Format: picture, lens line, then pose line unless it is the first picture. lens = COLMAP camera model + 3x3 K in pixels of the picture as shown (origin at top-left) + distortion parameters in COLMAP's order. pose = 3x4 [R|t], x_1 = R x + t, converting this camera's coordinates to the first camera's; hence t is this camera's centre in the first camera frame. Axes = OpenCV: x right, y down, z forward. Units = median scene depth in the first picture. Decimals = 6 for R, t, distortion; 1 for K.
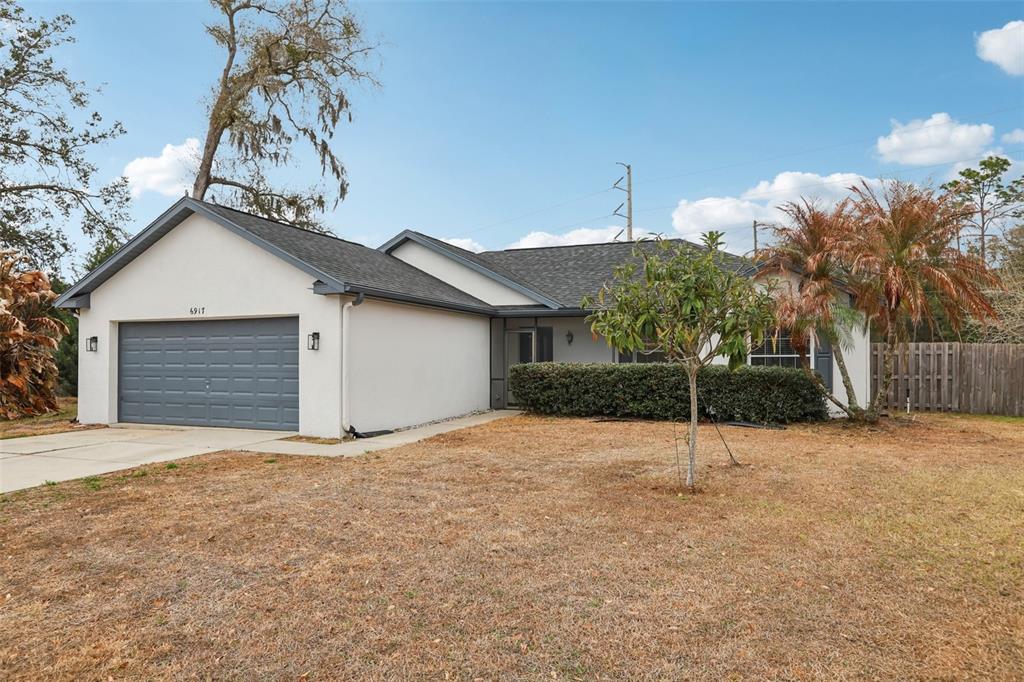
lens RADIAL K [[654.8, 0, 513.4], [0, 654.8, 347.9], [0, 0, 1]] dist [-0.030920, 0.039849]
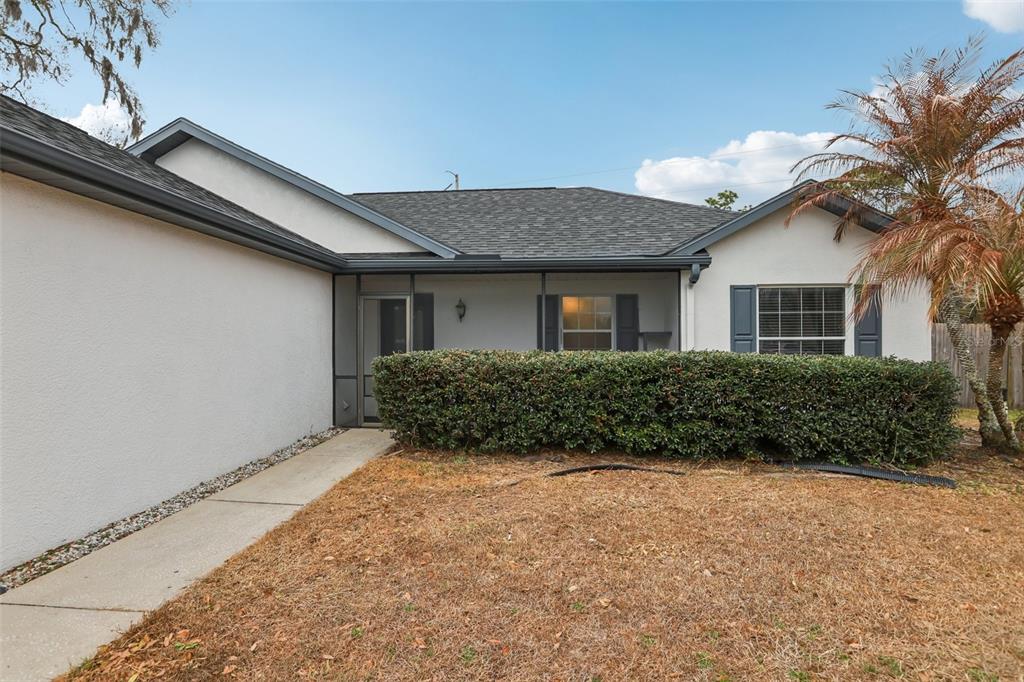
lens RADIAL K [[520.4, 0, 507.8], [0, 520.4, 341.6], [0, 0, 1]] dist [-0.034000, 0.007800]
pose [[0.957318, -0.001577, 0.289034, -0.020052], [-0.003654, 0.999839, 0.017557, 0.006633], [-0.289015, -0.017863, 0.957158, 0.520522]]
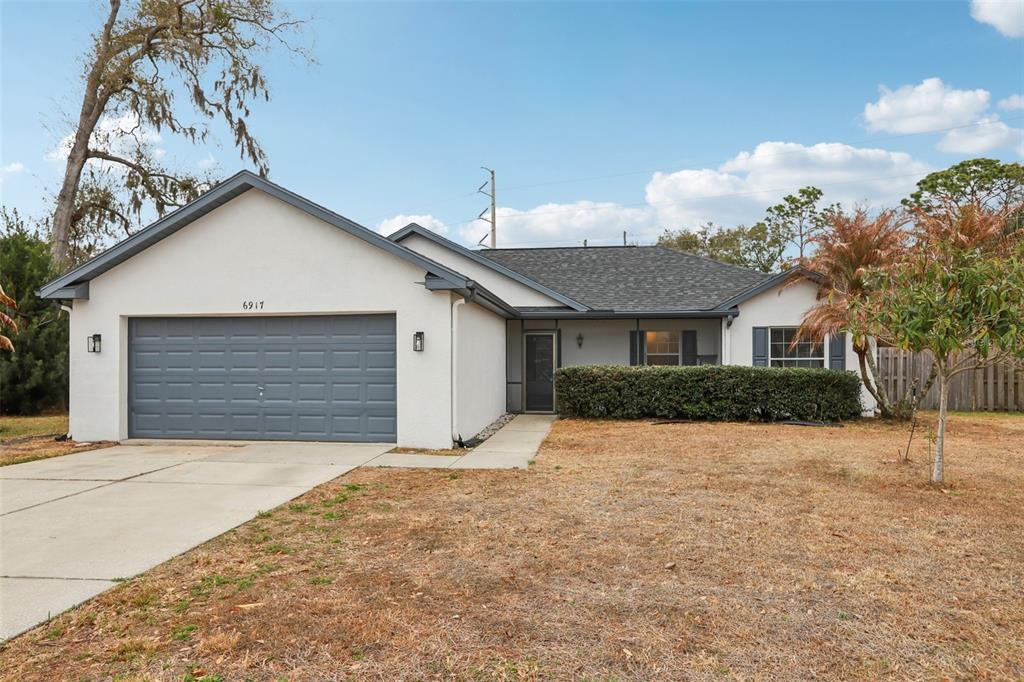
lens RADIAL K [[654.8, 0, 509.3], [0, 654.8, 359.2], [0, 0, 1]] dist [-0.030920, 0.039849]
pose [[0.969827, 0.000697, 0.243793, -0.275006], [-0.003482, 0.999934, 0.010991, 0.002407], [-0.243769, -0.011508, 0.969765, 0.066038]]
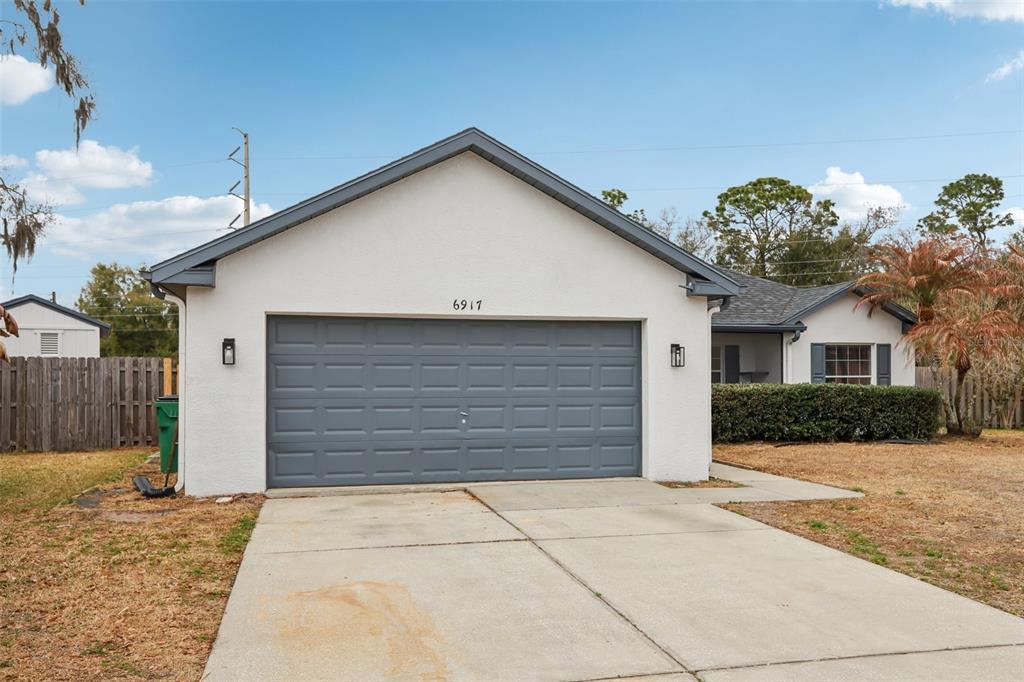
lens RADIAL K [[787.7, 0, 512.3], [0, 787.7, 368.8], [0, 0, 1]] dist [-0.008480, 0.028854]
pose [[0.814598, 0.008098, 0.579969, -0.675222], [-0.009880, 0.999951, -0.000085, 0.004971], [-0.579942, -0.005661, 0.814638, 0.248195]]
